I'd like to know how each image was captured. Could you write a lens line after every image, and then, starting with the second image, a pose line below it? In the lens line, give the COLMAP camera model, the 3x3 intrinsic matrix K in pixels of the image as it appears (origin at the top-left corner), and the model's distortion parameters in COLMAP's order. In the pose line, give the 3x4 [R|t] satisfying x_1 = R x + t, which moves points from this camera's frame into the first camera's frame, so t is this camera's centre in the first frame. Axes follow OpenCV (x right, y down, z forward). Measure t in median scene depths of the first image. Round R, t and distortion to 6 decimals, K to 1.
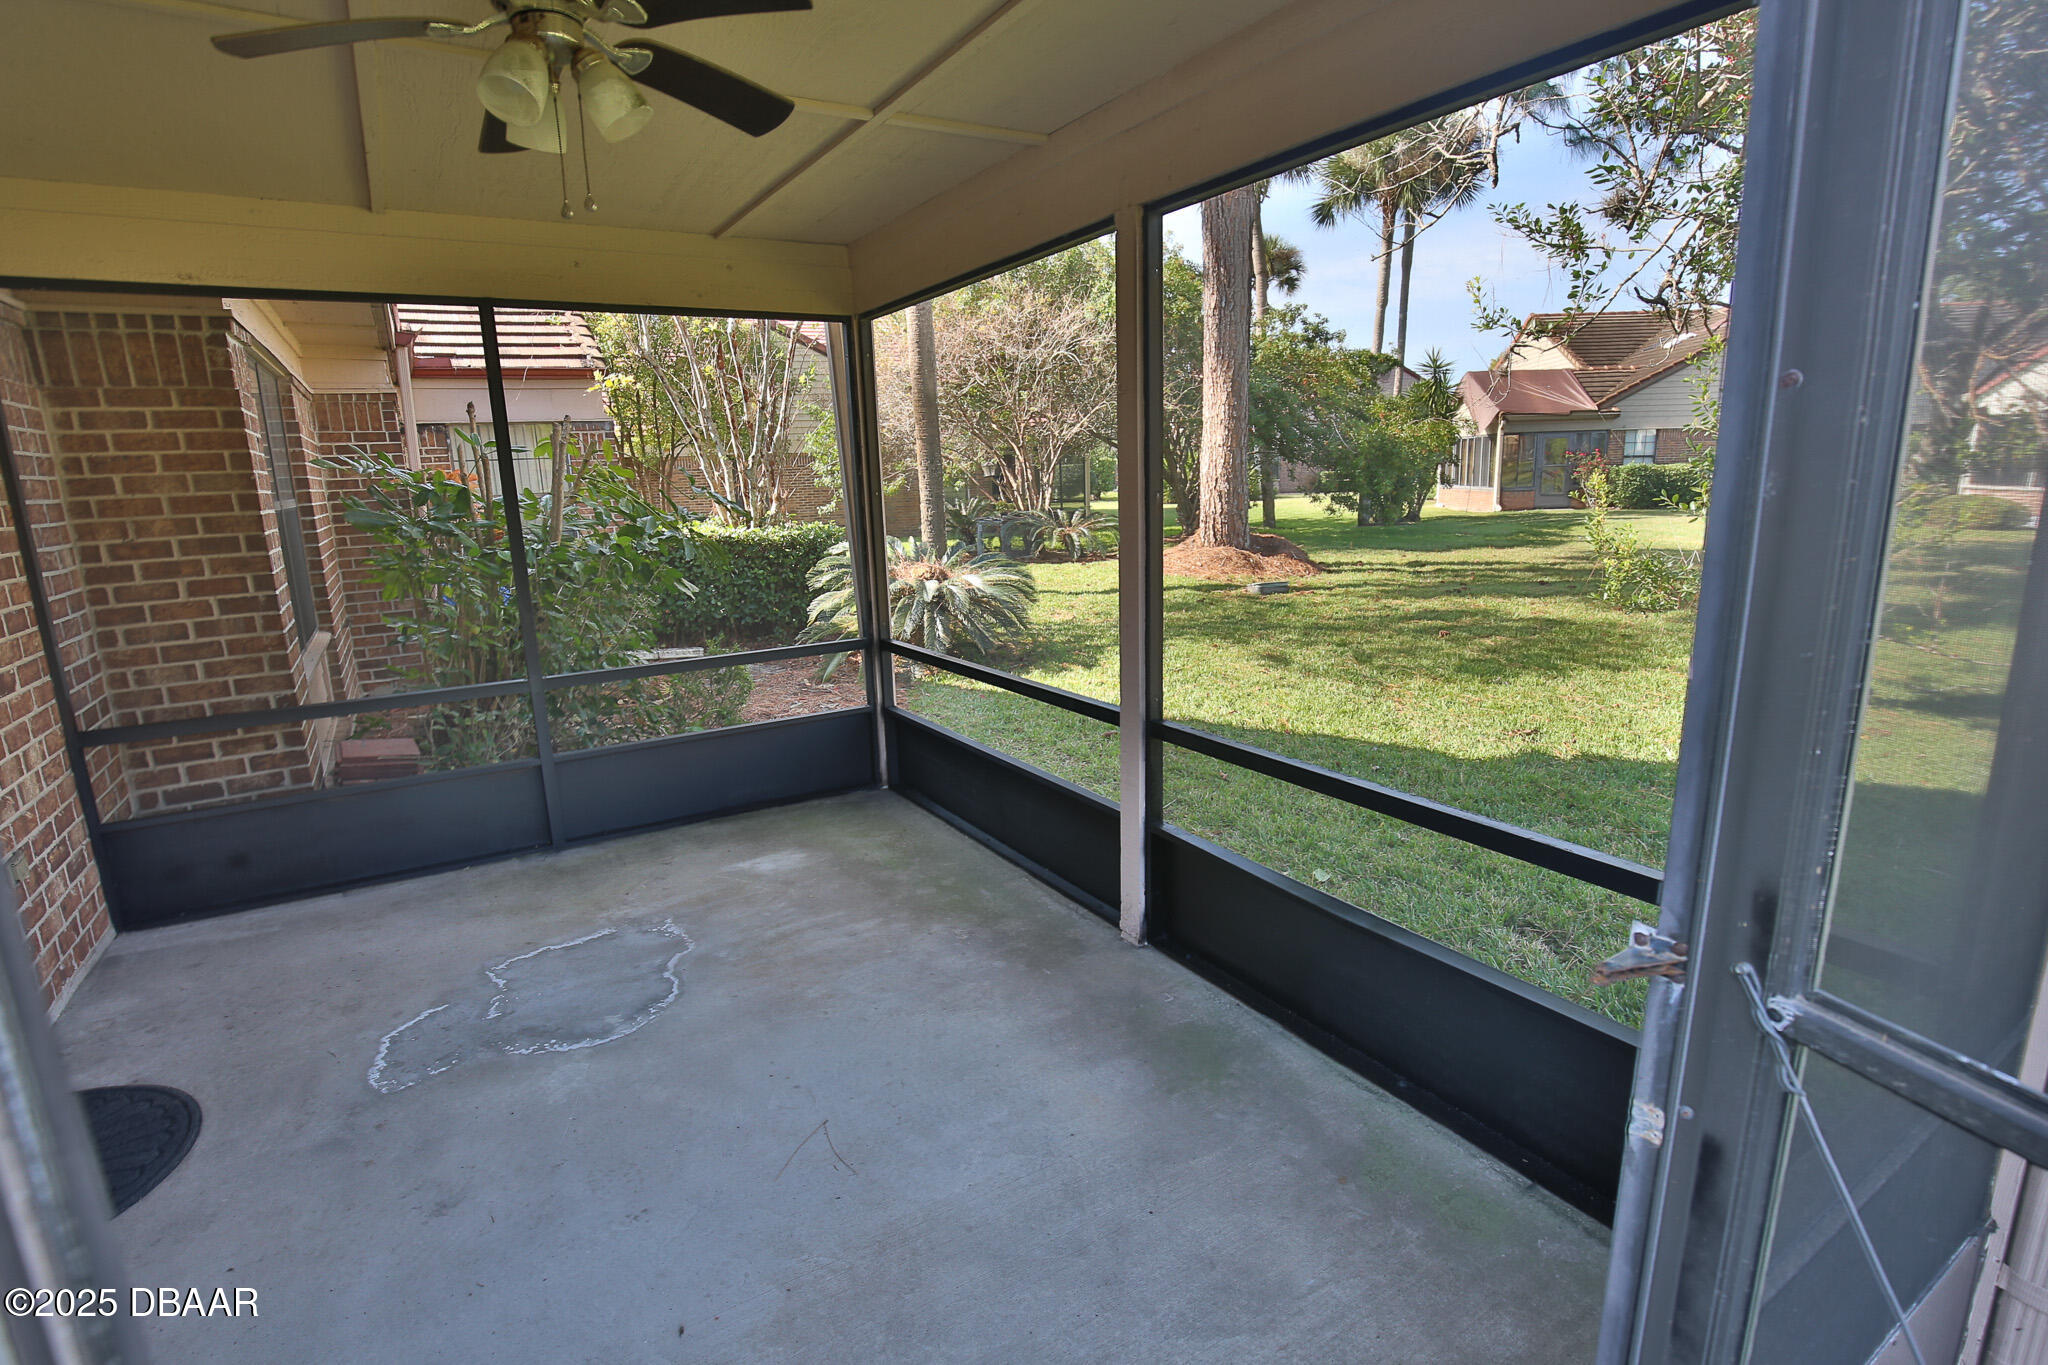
lens RADIAL K [[992.3, 0, 1029.0], [0, 992.3, 691.0], [0, 0, 1]] dist [-0.030638, 0.000237]
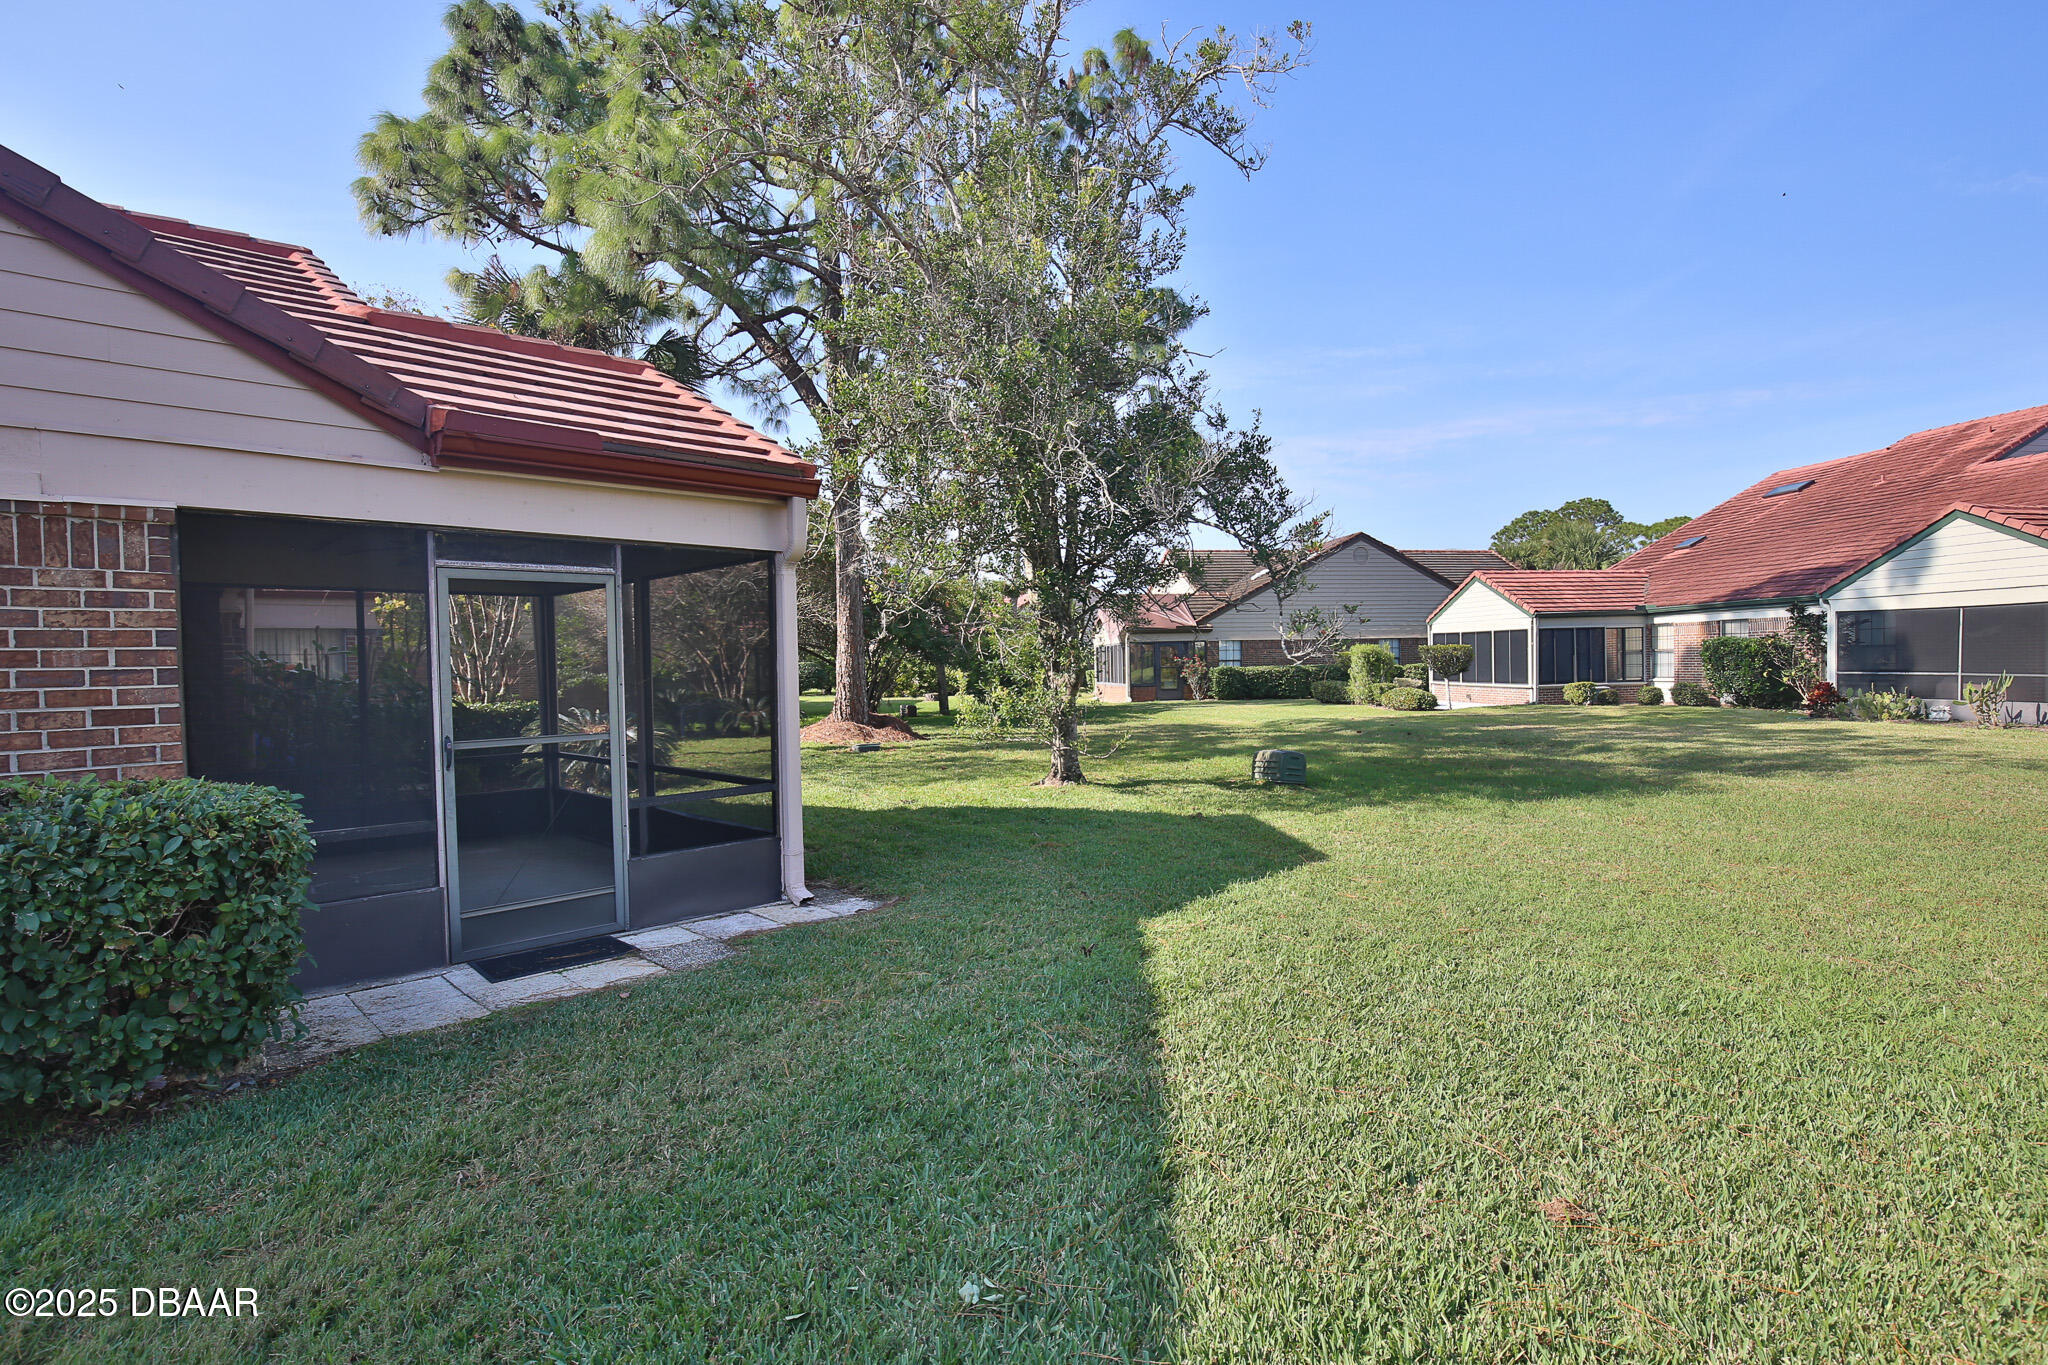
lens RADIAL K [[979.7, 0, 1033.5], [0, 979.7, 692.0], [0, 0, 1]] dist [-0.018991, 0.000988]
pose [[0.971092, 0.007153, 0.238599, 0.372522], [0.039032, 0.981339, -0.188280, 0.274808], [-0.235494, 0.192150, 0.952691, -1.295621]]
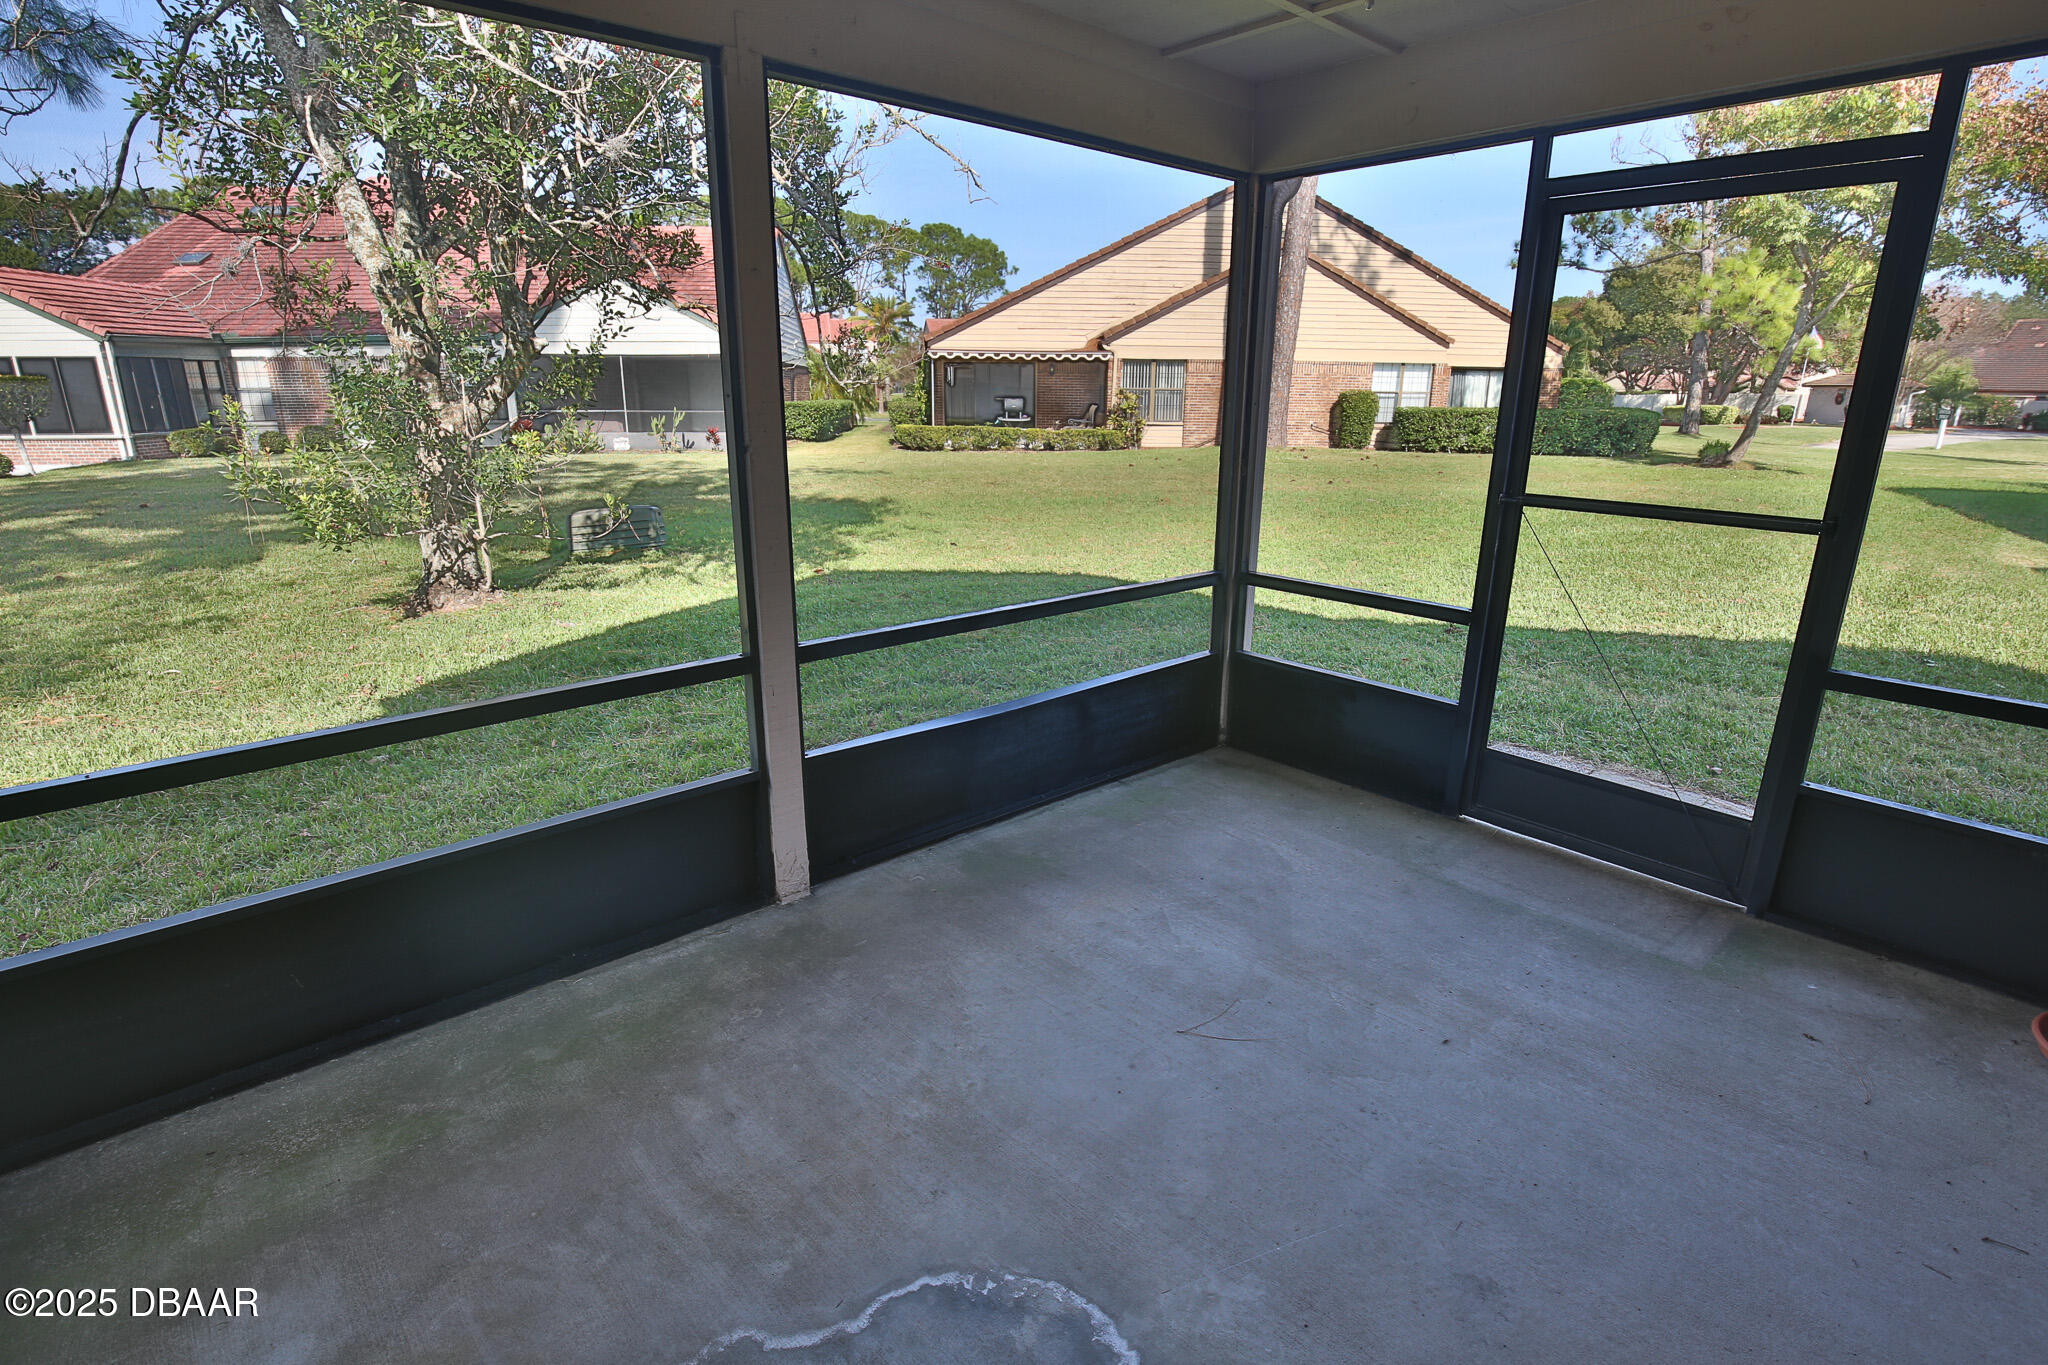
lens RADIAL K [[979.7, 0, 1033.5], [0, 979.7, 692.0], [0, 0, 1]] dist [-0.018991, 0.000988]
pose [[-0.166011, -0.259671, 0.951321, -0.678730], [0.217505, 0.931307, 0.292163, -0.128730], [-0.961838, 0.255419, -0.098127, 0.764854]]
